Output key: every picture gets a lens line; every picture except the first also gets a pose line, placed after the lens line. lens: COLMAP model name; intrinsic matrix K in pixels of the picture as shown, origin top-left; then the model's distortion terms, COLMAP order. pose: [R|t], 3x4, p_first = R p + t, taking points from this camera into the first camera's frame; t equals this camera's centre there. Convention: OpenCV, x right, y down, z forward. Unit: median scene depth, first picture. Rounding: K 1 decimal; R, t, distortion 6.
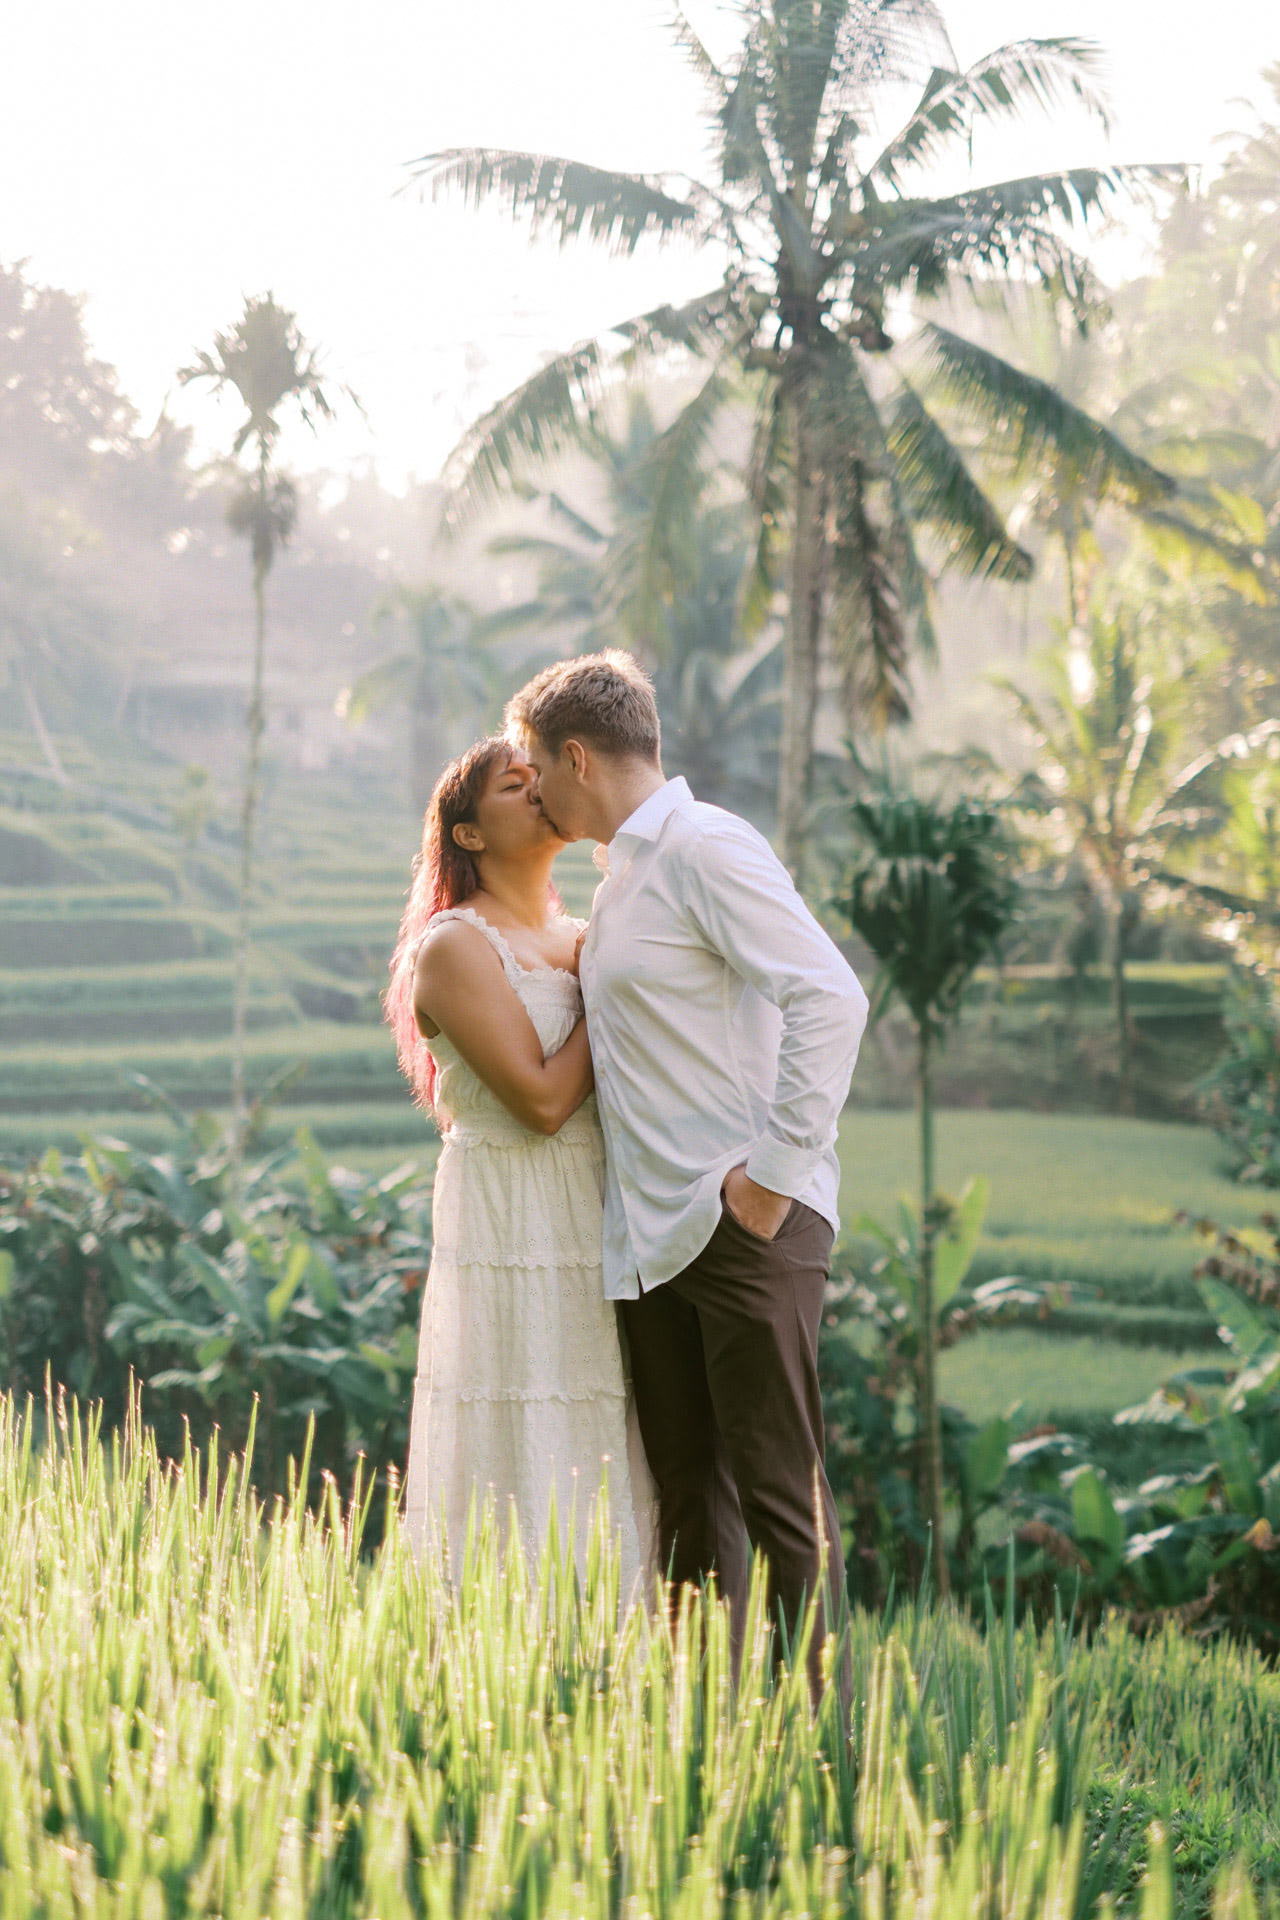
lens RADIAL K [[2984.1, 0, 637.2], [0, 2984.1, 956.8], [0, 0, 1]] dist [-0.053432, 0.122182]
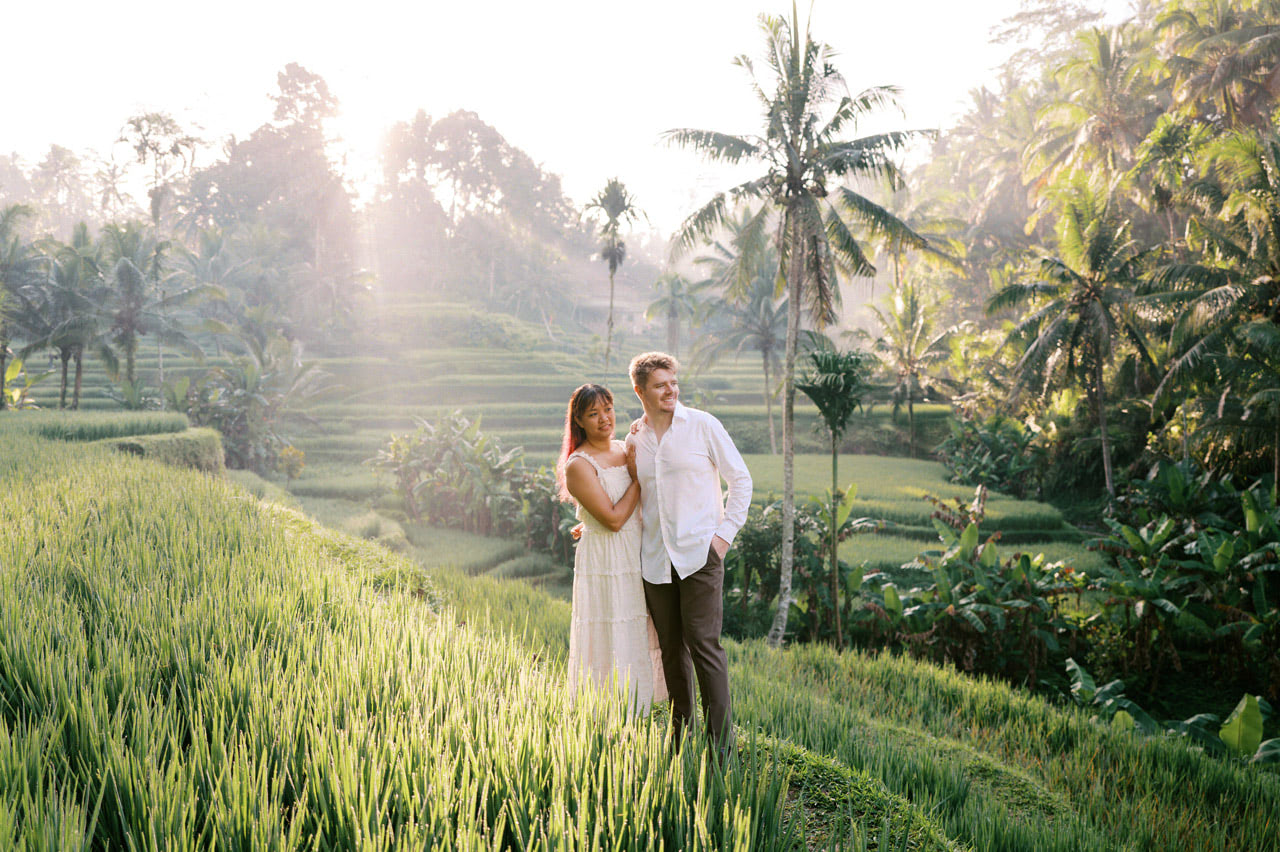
lens RADIAL K [[1005.6, 0, 638.3], [0, 1005.6, 421.9], [0, 0, 1]] dist [-0.042534, 0.064566]
pose [[0.993982, 0.011699, -0.108919, 0.011626], [-0.008932, 0.999626, 0.025852, -0.008424], [0.109180, -0.024724, 0.993714, 0.009673]]
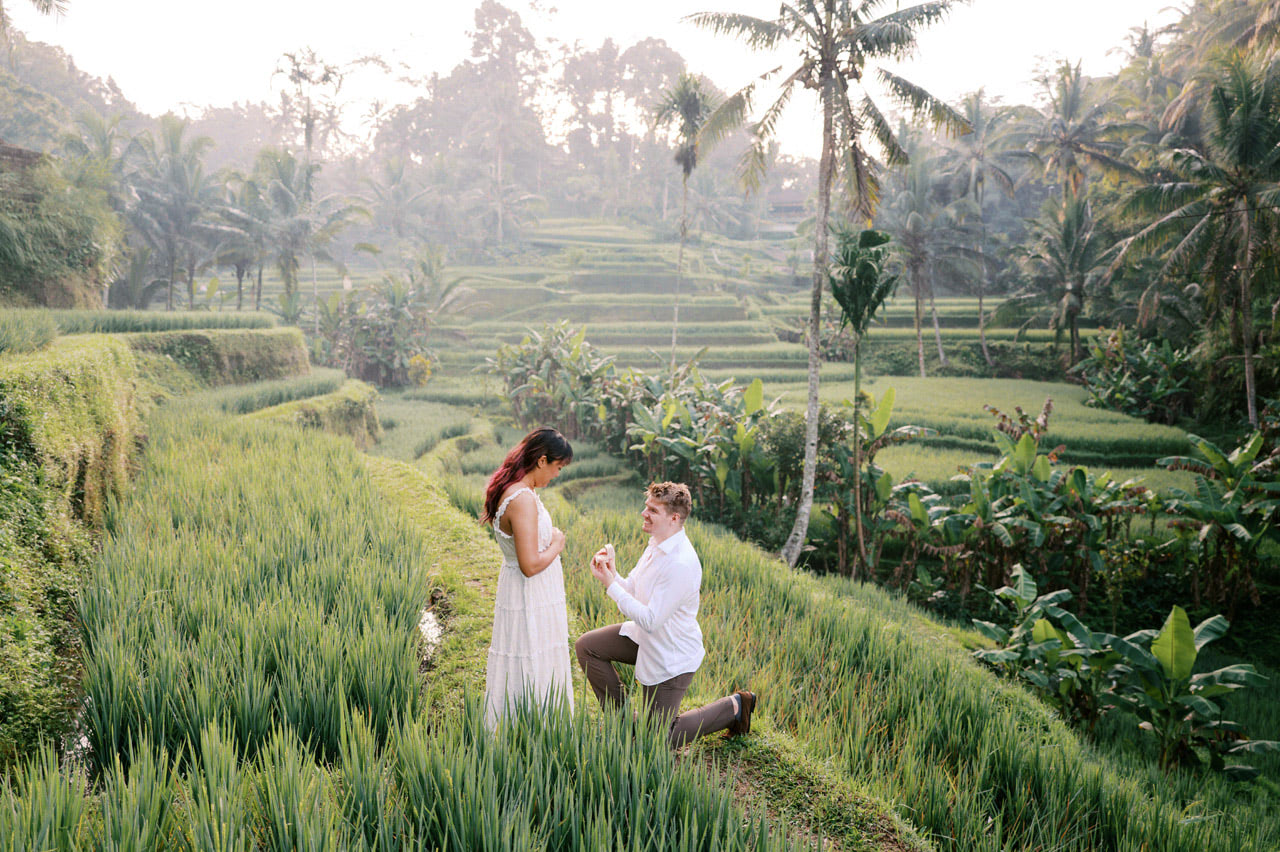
lens RADIAL K [[985.8, 0, 640.0], [0, 985.8, 426.0], [0, 0, 1]] dist [-0.046023, 0.070687]
pose [[0.947062, 0.048082, -0.317428, 0.179116], [-0.016753, 0.994776, 0.100699, 0.021452], [0.320612, -0.090050, 0.942920, 0.065222]]
